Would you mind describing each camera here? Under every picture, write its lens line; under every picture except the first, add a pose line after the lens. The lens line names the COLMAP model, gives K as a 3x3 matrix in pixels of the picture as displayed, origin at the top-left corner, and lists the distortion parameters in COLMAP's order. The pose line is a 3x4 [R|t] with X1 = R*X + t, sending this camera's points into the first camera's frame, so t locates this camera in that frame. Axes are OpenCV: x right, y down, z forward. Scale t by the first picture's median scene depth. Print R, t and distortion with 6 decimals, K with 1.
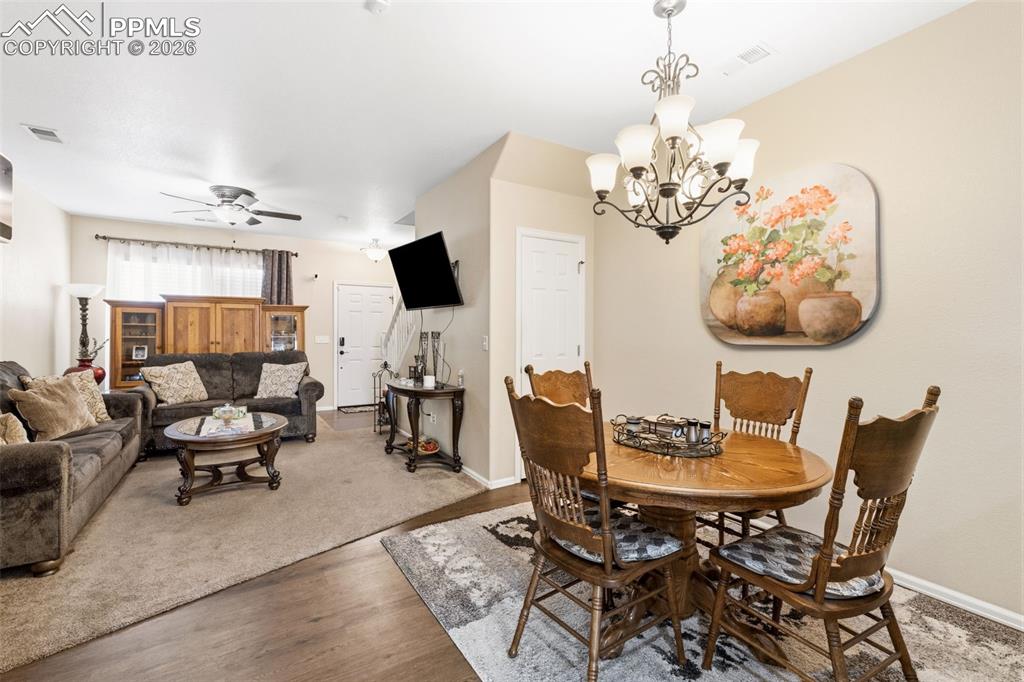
lens RADIAL K [[446.2, 0, 514.0], [0, 446.2, 336.9], [0, 0, 1]] dist [0.000537, -0.000865]
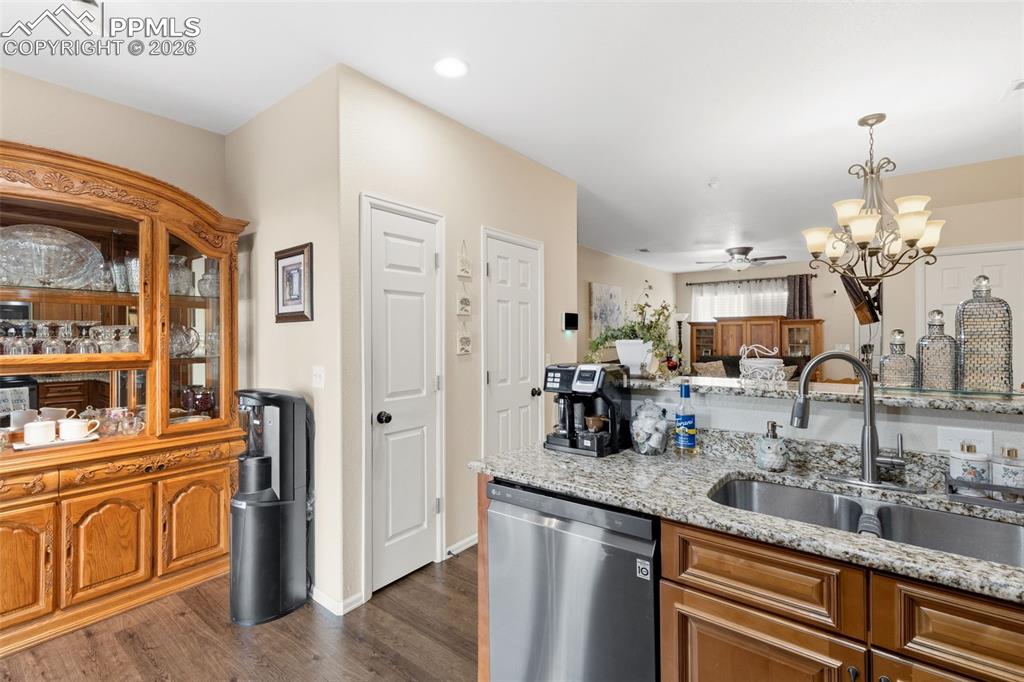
lens RADIAL K [[463.5, 0, 517.3], [0, 463.5, 331.3], [0, 0, 1]] dist [-0.002510, -0.002746]
pose [[0.343224, -0.011938, -0.939178, 0.856462], [-0.004527, 0.999887, -0.014364, -0.035145], [0.939243, 0.009182, 0.343131, -0.348391]]
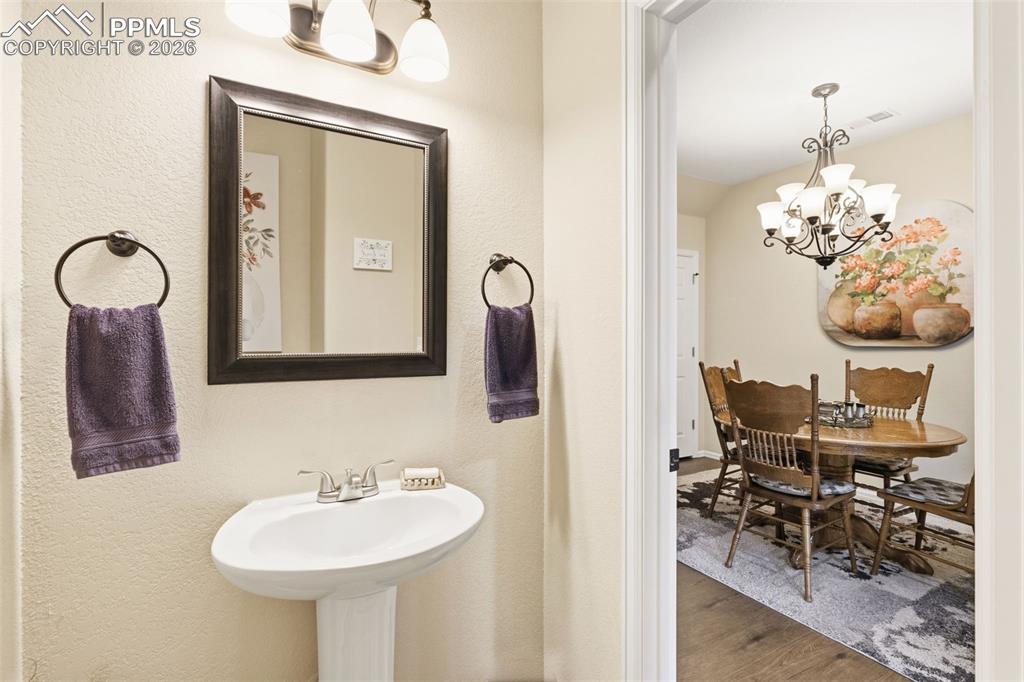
lens RADIAL K [[463.5, 0, 520.1], [0, 463.5, 337.3], [0, 0, 1]] dist [-0.002510, -0.002746]
pose [[0.999083, -0.000387, -0.042823, -0.323666], [0.000202, 0.999991, -0.004327, -0.001043], [0.042824, 0.004315, 0.999073, -0.264460]]
